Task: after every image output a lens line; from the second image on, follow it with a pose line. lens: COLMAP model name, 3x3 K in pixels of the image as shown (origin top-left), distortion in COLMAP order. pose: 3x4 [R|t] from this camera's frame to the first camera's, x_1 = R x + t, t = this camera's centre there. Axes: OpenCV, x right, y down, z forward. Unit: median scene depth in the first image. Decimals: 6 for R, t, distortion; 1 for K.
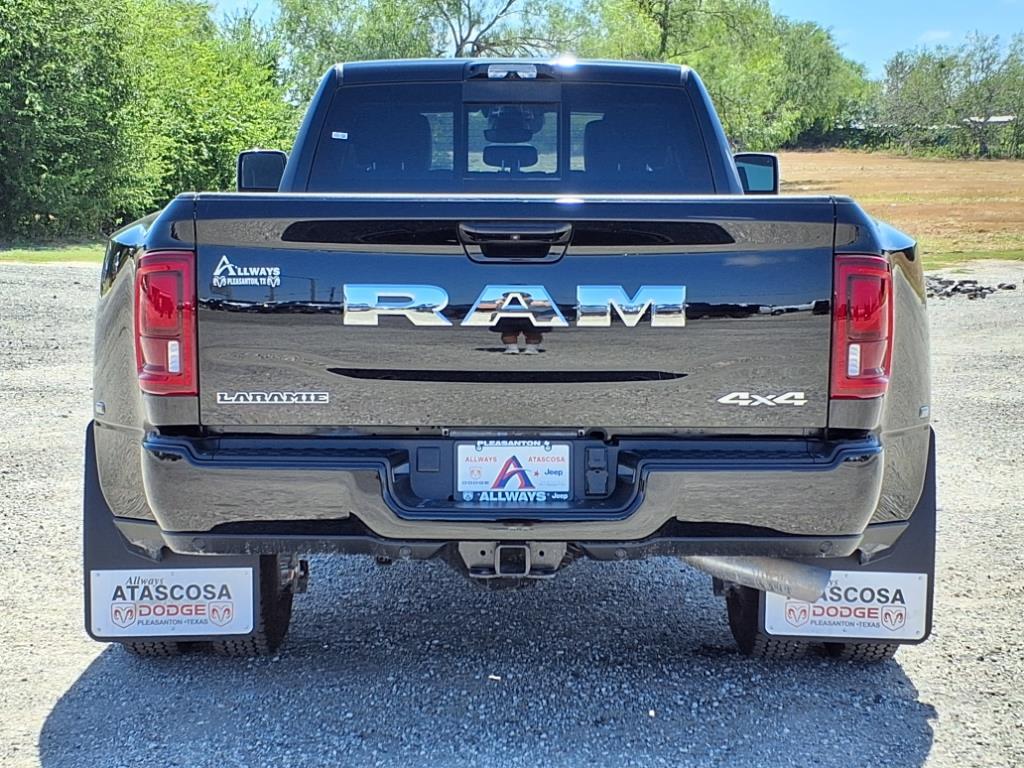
lens RADIAL K [[1943.3, 0, 514.3], [0, 1943.3, 383.7], [0, 0, 1]] dist [0.148617, 0.000000]
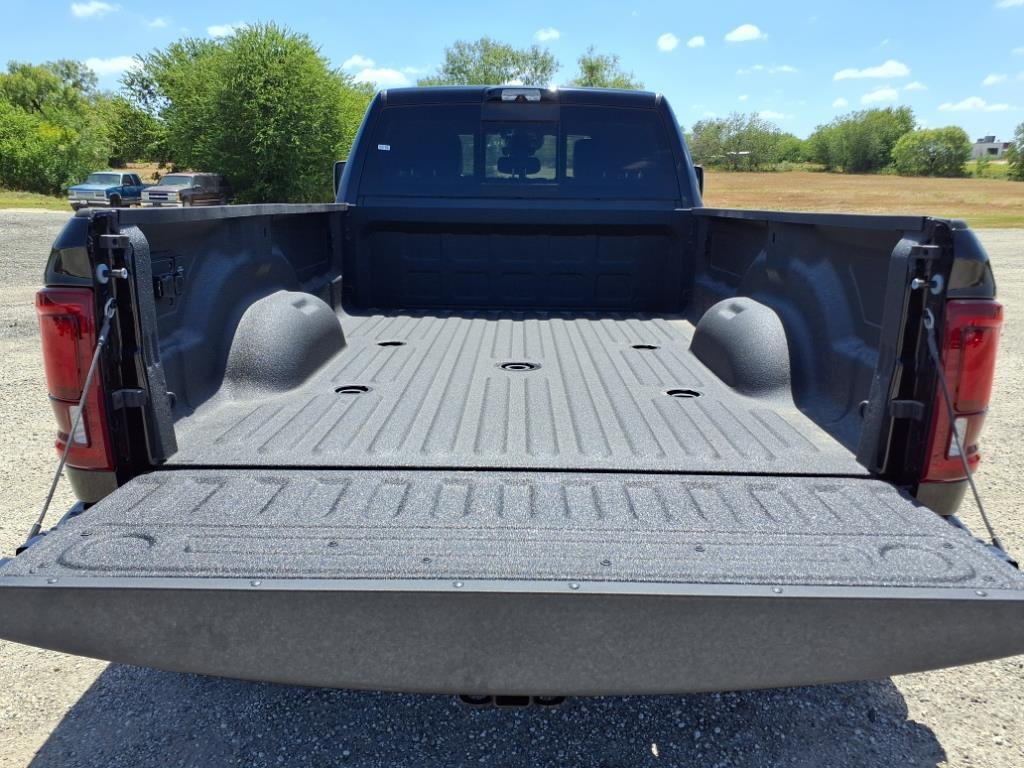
lens RADIAL K [[837.6, 0, 514.9], [0, 837.6, 397.5], [0, 0, 1]] dist [0.013504, -0.016596]
pose [[0.999924, 0.009635, -0.007677, 0.001372], [-0.008370, 0.988583, 0.150445, -0.075515], [0.009039, -0.150369, 0.988589, 0.667882]]
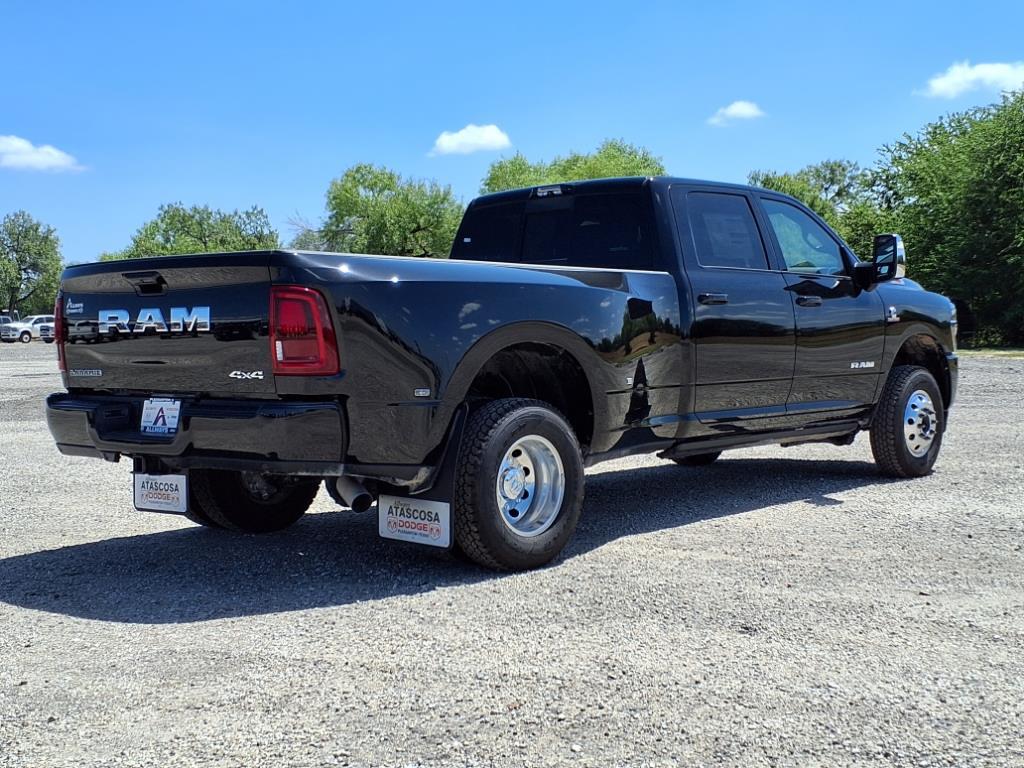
lens RADIAL K [[1346.1, 0, 511.6], [0, 1346.1, 379.8], [0, 0, 1]] dist [0.205164, 0.000000]
pose [[0.731253, 0.006858, -0.682072, 1.067147], [-0.043790, 0.998359, -0.036908, 0.044198], [0.680700, 0.056857, 0.730353, 0.315377]]
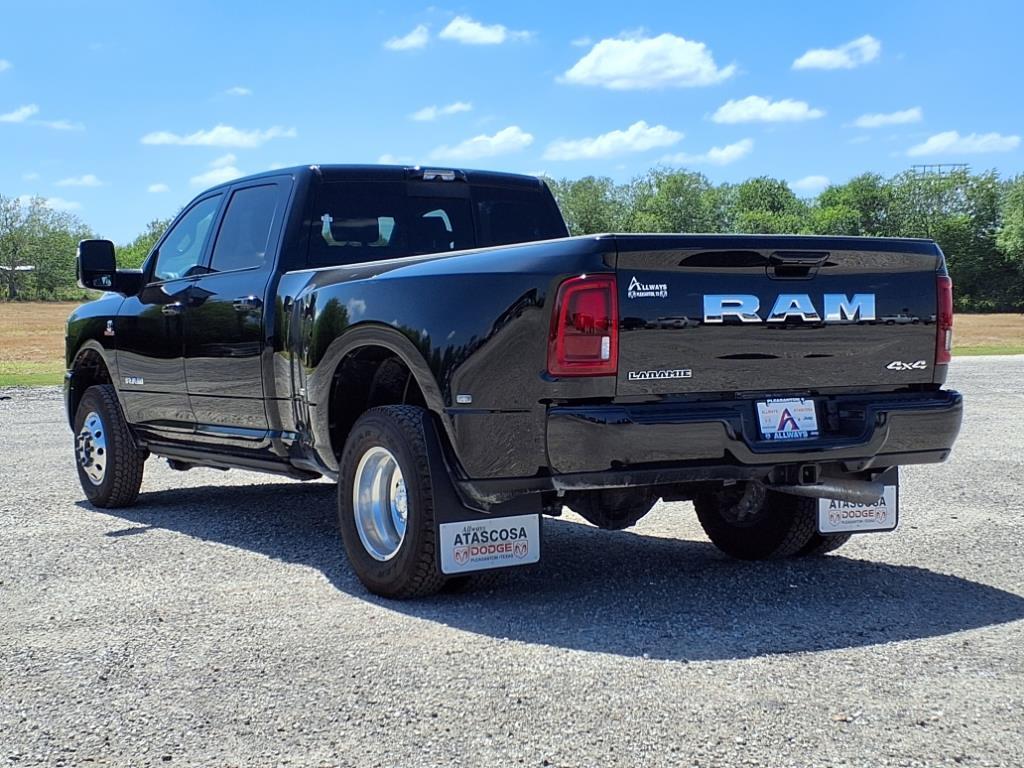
lens RADIAL K [[1622.9, 0, 507.9], [0, 1622.9, 388.1], [0, 0, 1]] dist [0.179981, 0.000000]
pose [[0.850498, -0.036464, 0.524713, -0.849487], [0.069728, 0.996606, -0.043764, 0.061716], [-0.521337, 0.073808, 0.850153, 0.032193]]
